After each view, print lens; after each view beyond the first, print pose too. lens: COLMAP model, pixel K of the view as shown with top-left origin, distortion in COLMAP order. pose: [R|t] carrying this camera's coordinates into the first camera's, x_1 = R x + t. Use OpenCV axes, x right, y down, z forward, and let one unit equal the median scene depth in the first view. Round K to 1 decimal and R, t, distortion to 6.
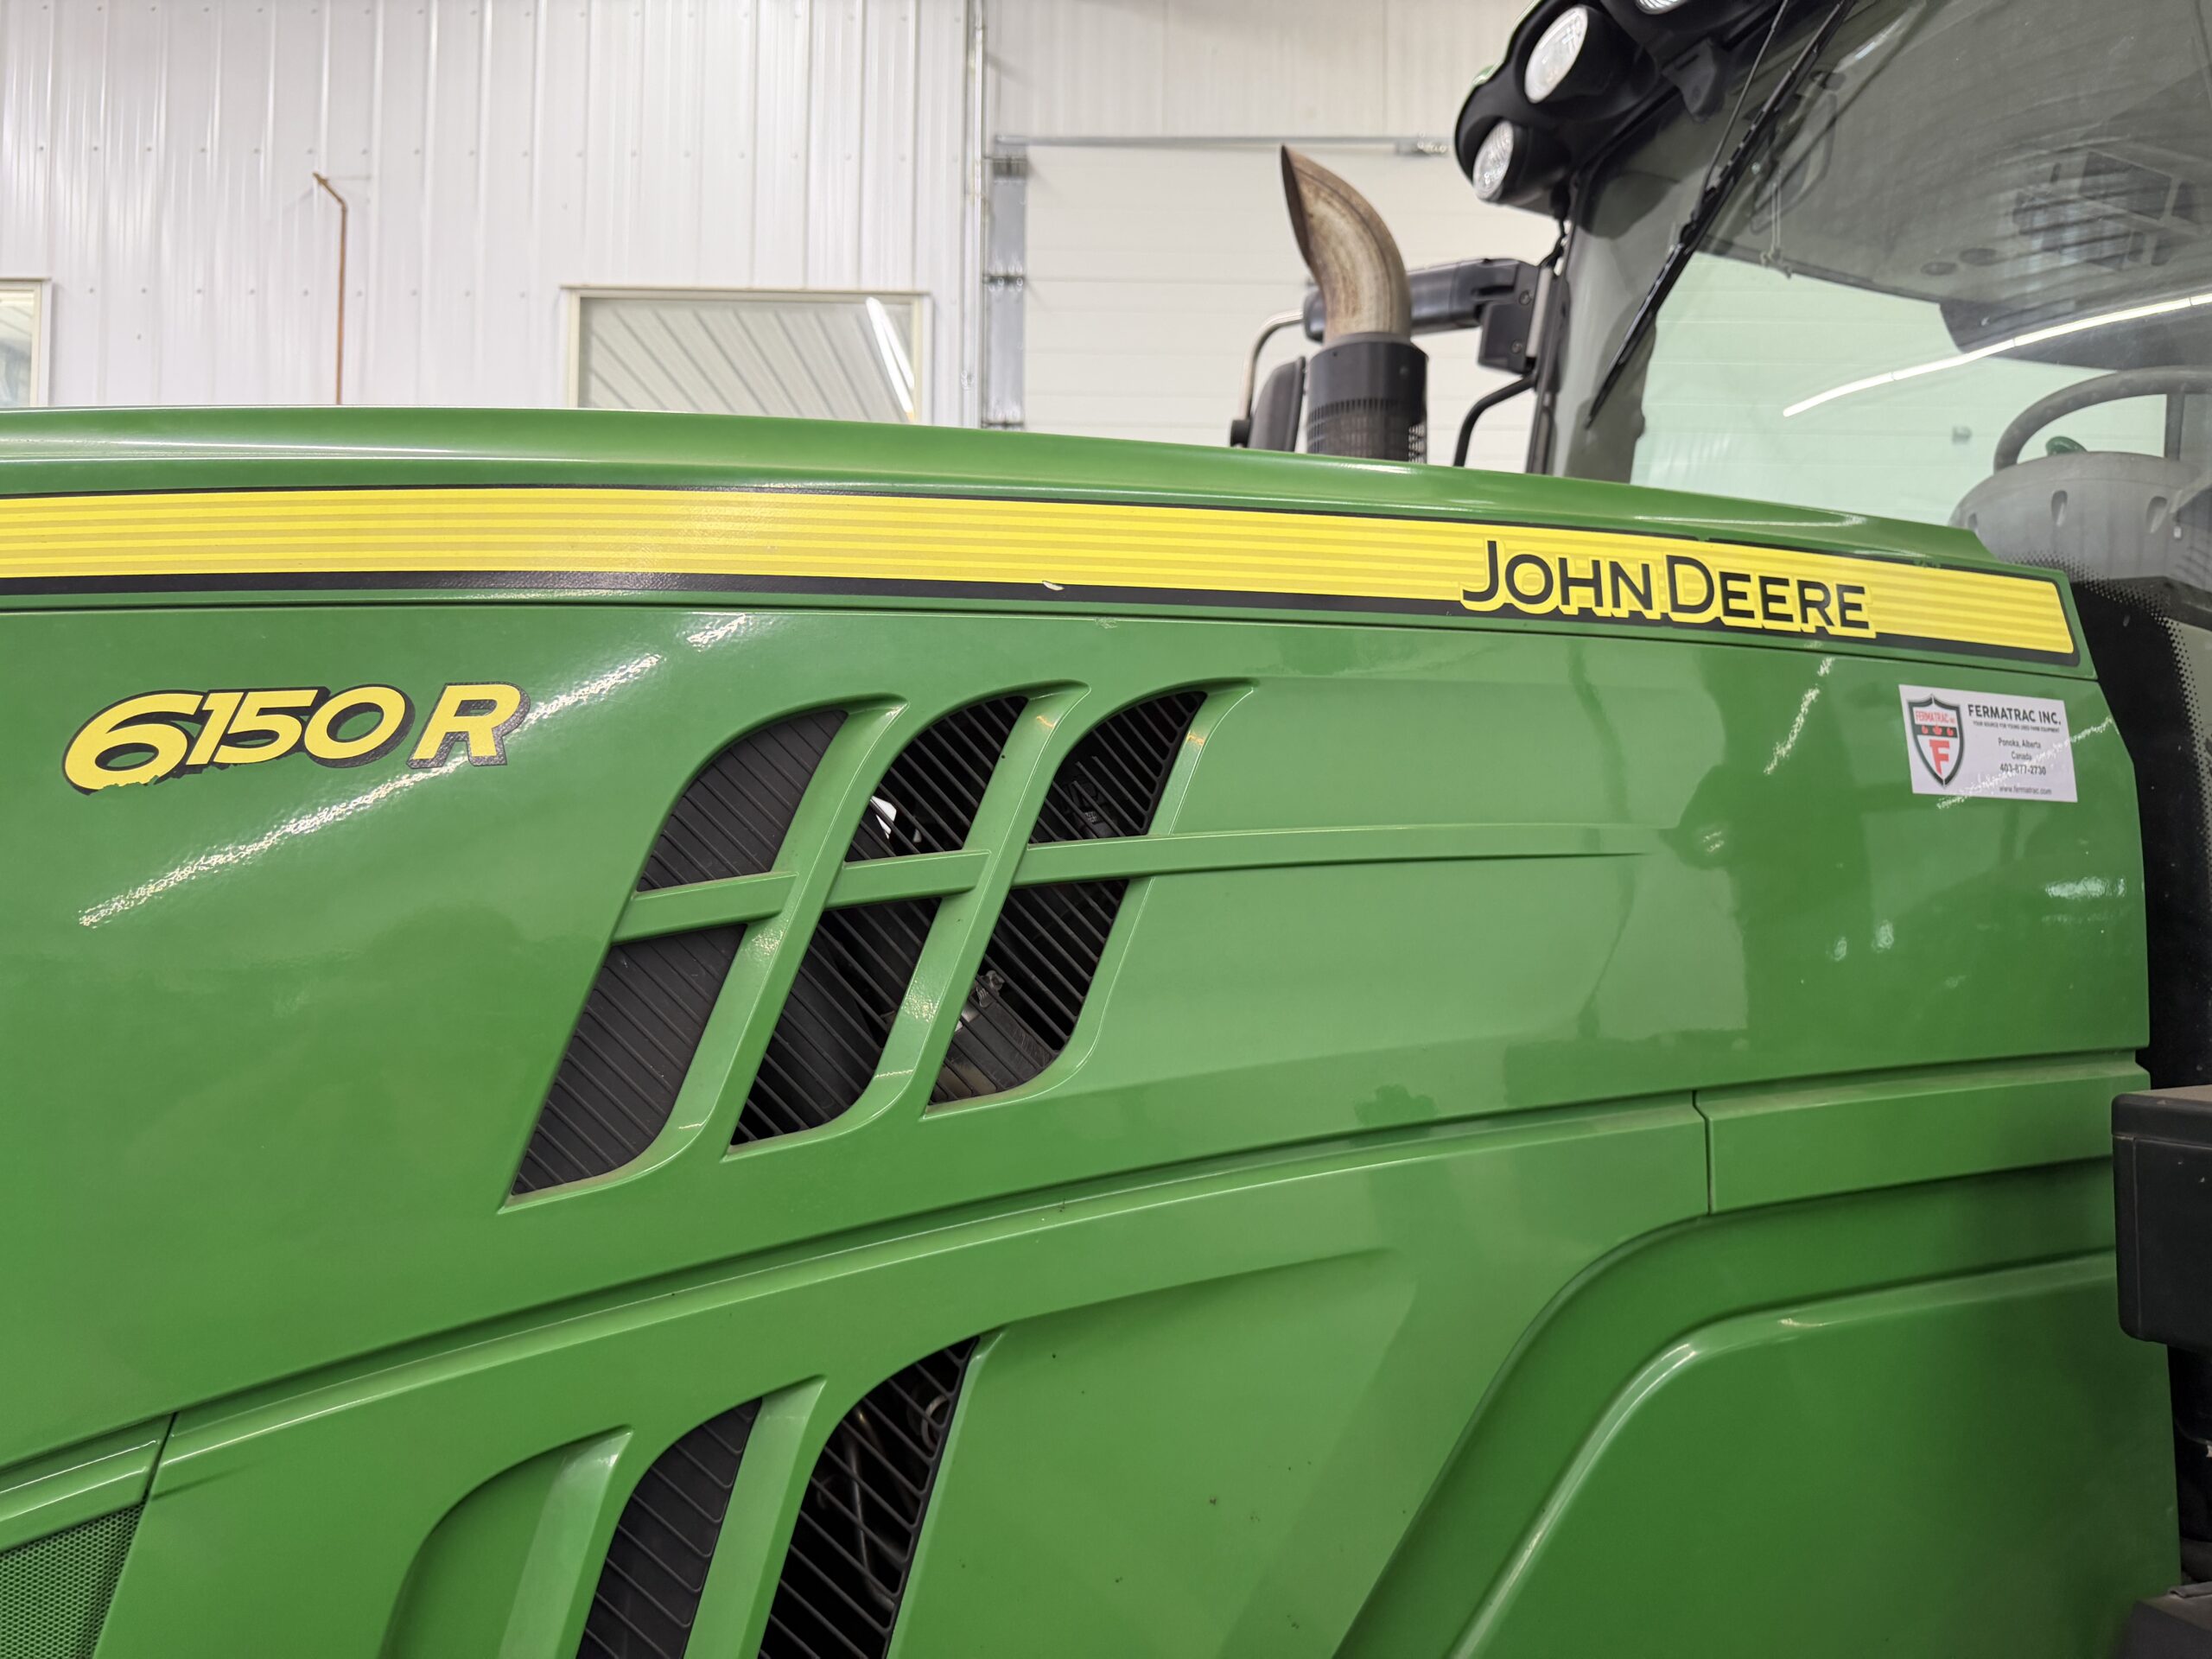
lens RADIAL K [[1578.5, 0, 1106.0], [0, 1578.5, 829.5], [0, 0, 1]] dist [0.006914, -0.010107]
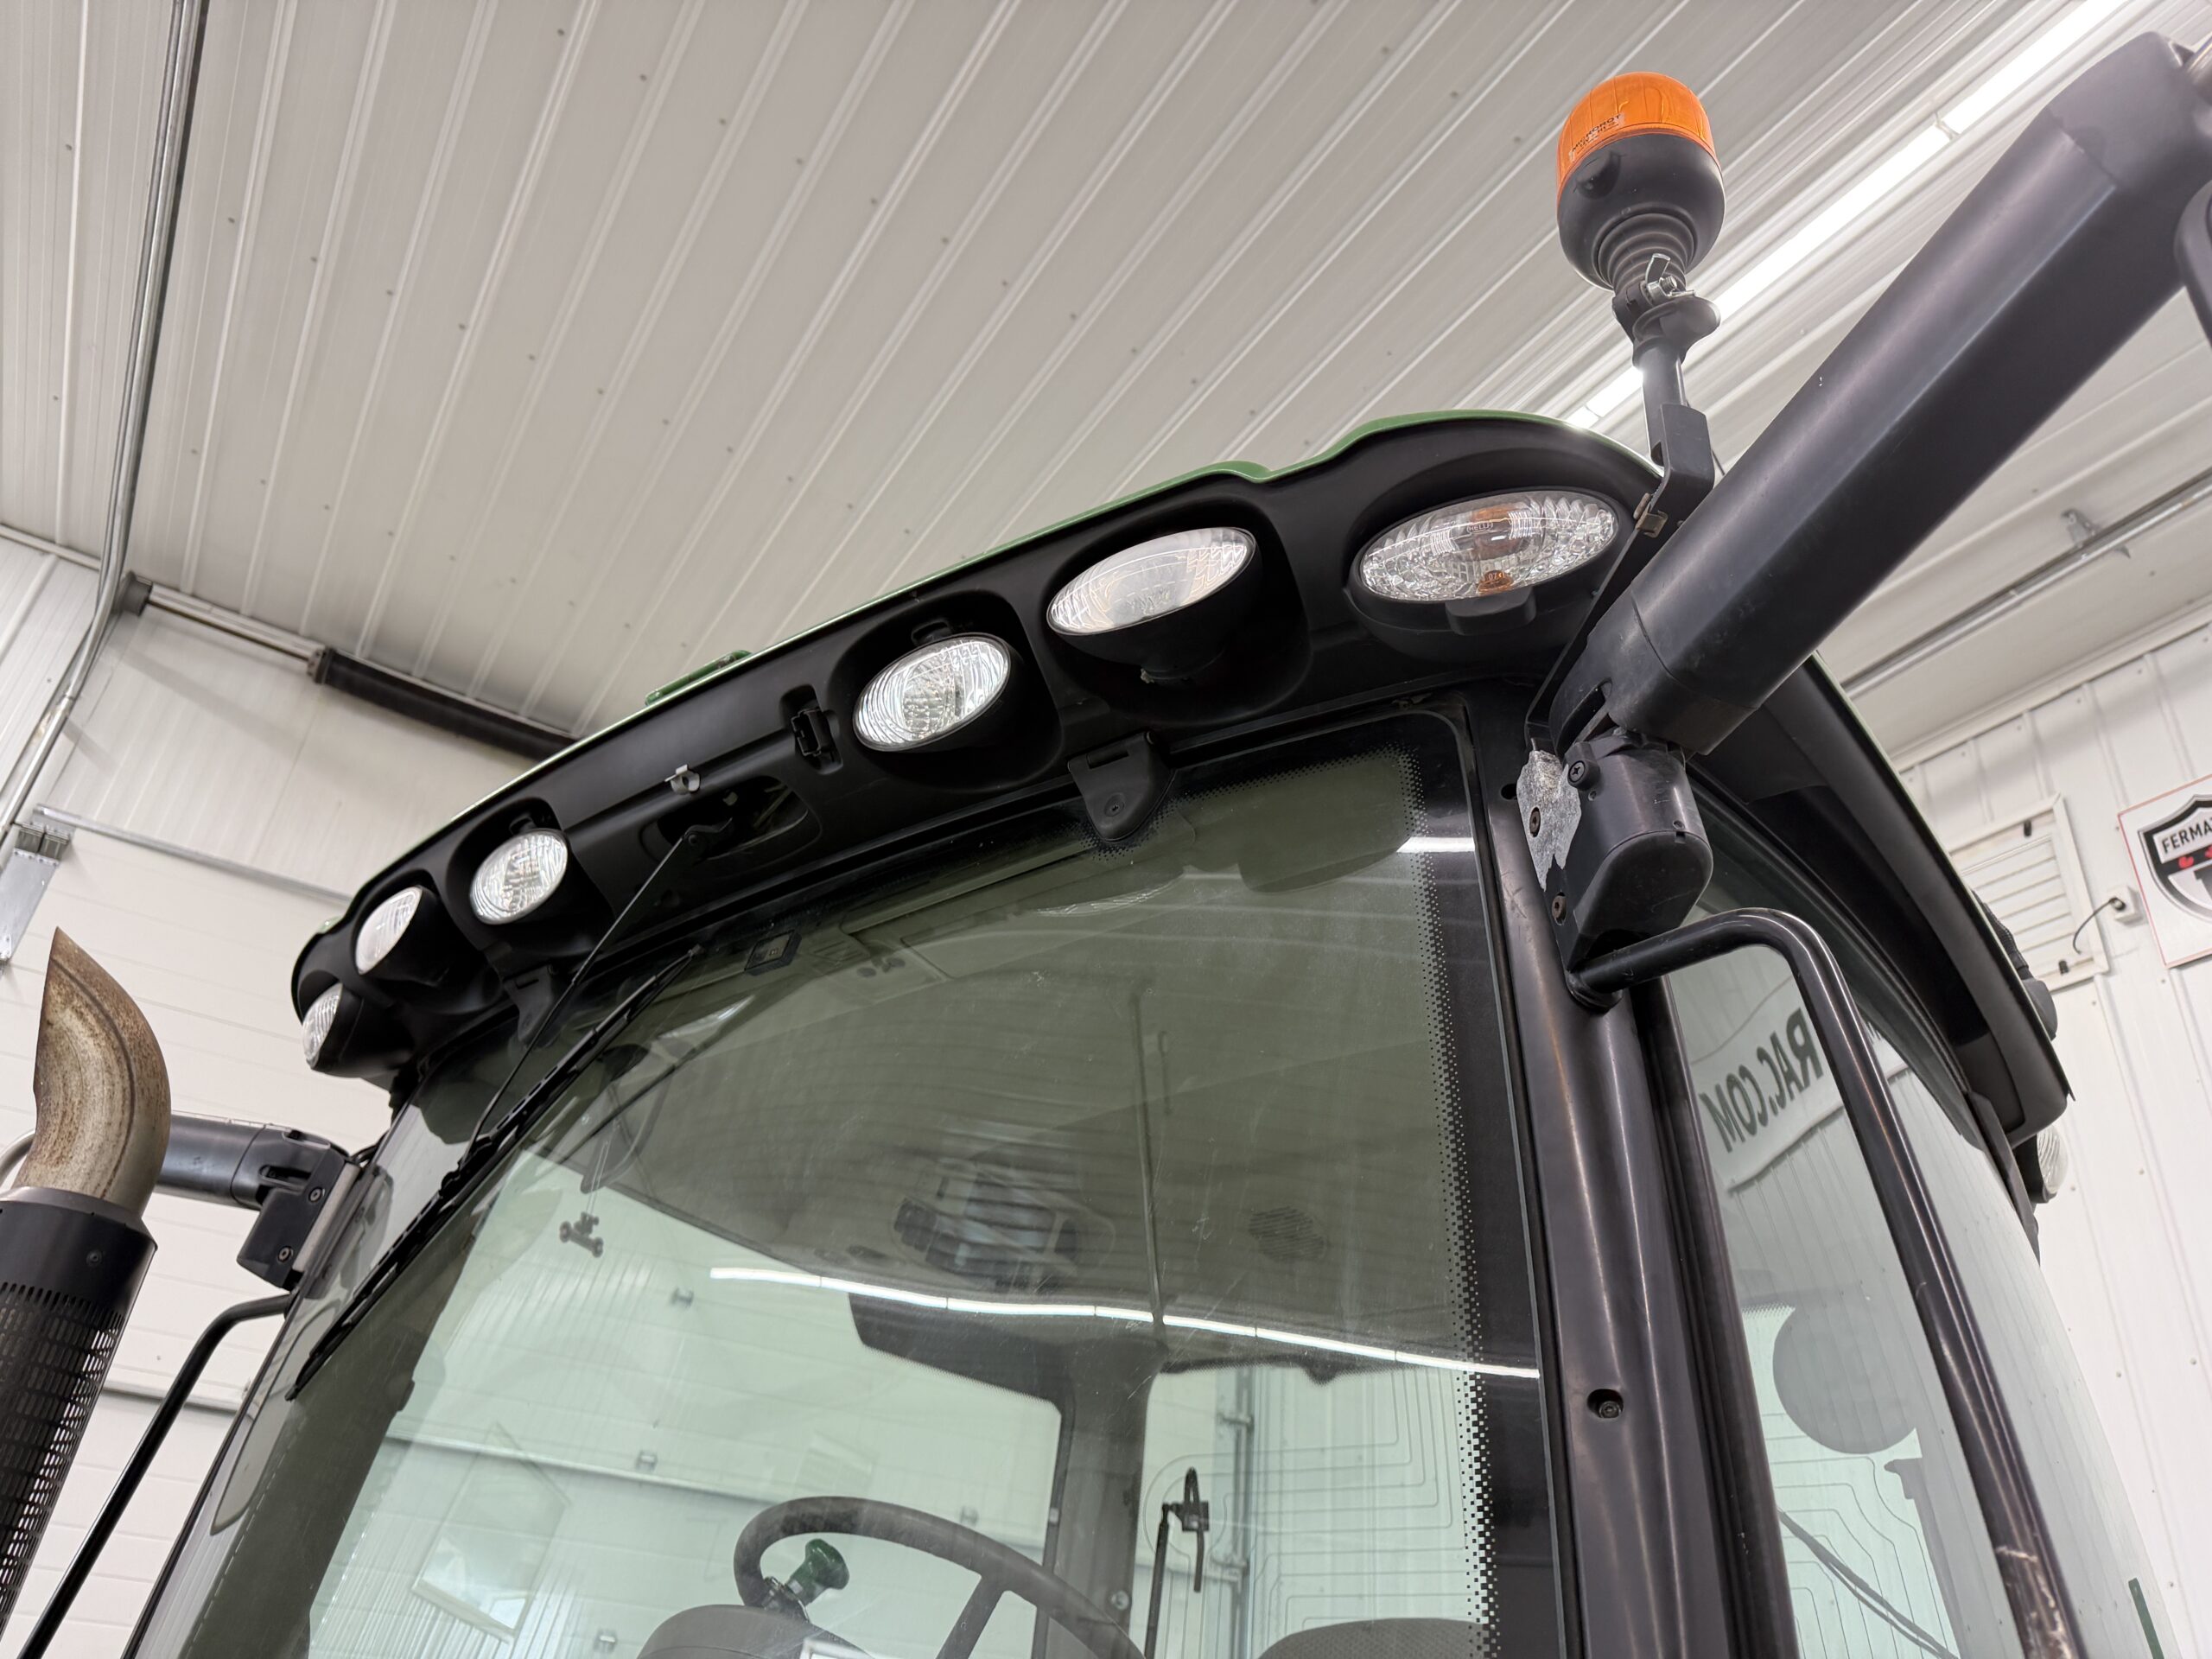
lens RADIAL K [[1536.5, 0, 1087.8], [0, 1536.5, 827.3], [0, 0, 1]] dist [0.045123, -0.059971]
pose [[0.856260, 0.316942, 0.407880, 0.265173], [-0.082975, 0.863772, -0.497004, -0.170011], [-0.509837, 0.391720, 0.765912, 0.170643]]
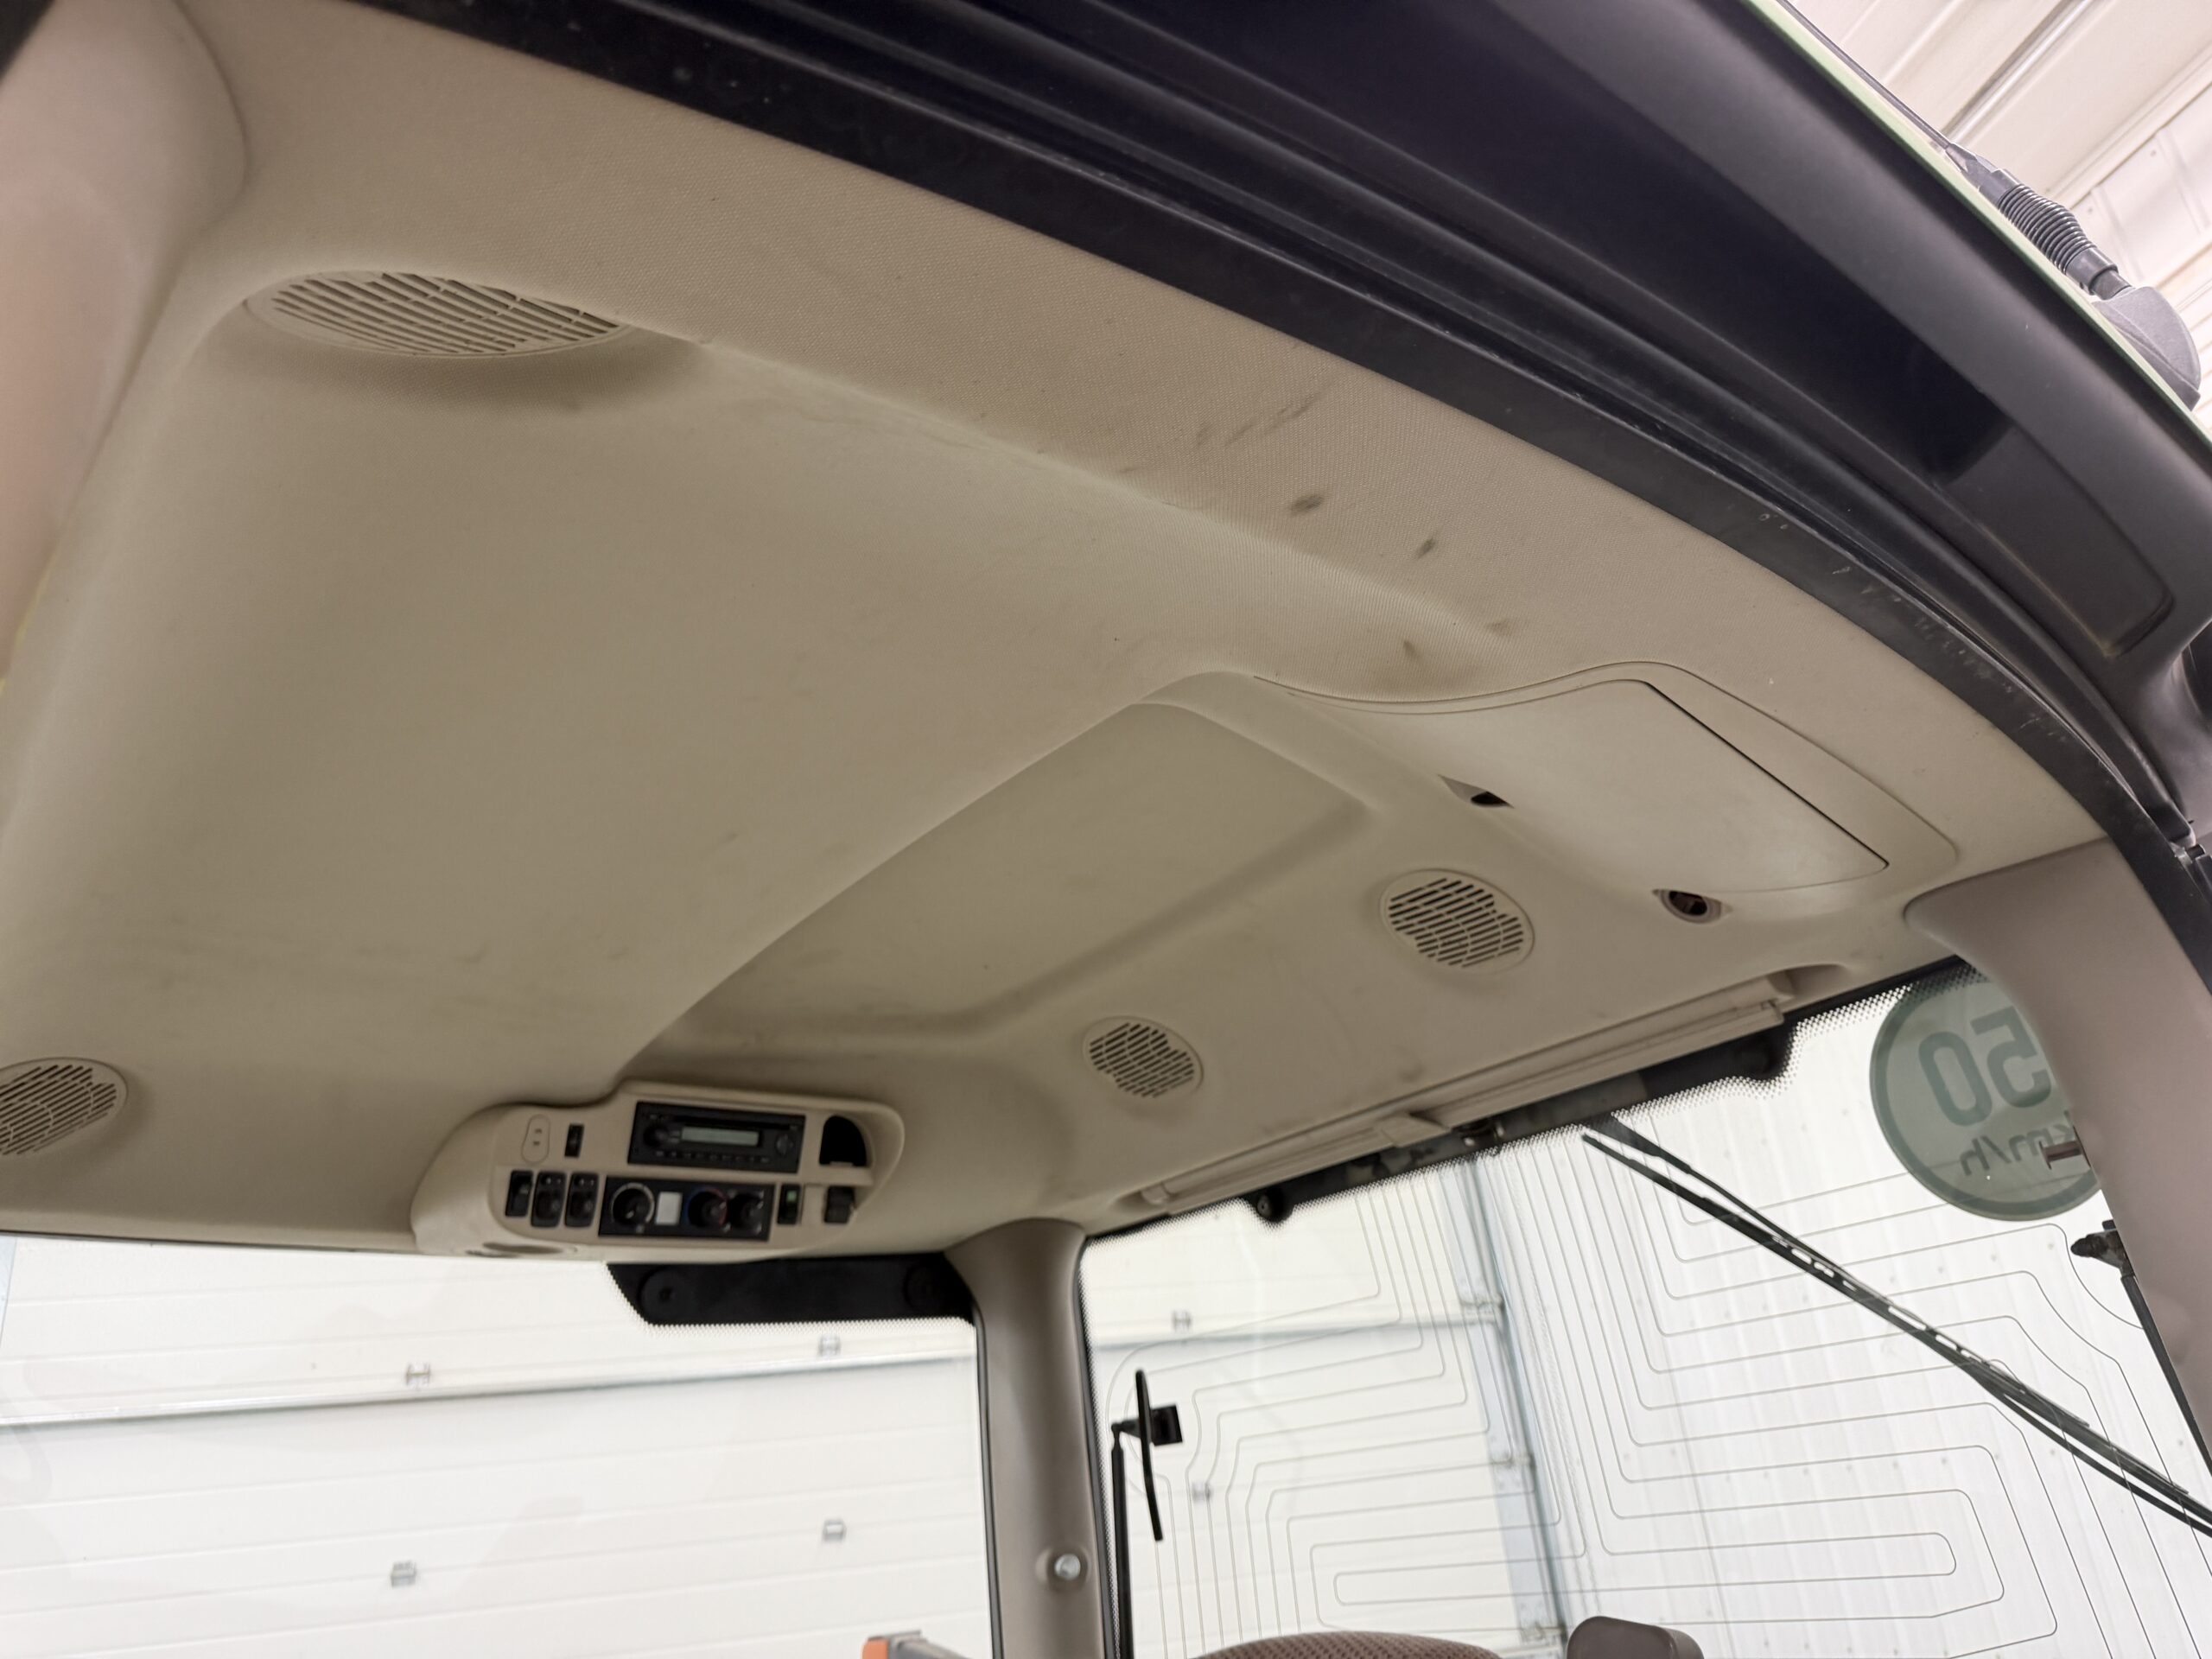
lens RADIAL K [[1578.5, 0, 1106.0], [0, 1578.5, 829.5], [0, 0, 1]] dist [0.006914, -0.010107]
pose [[0.948857, 0.014396, 0.315378, 0.708365], [0.103769, 0.929235, -0.354620, -0.323428], [-0.298165, 0.369210, 0.880217, 0.365220]]
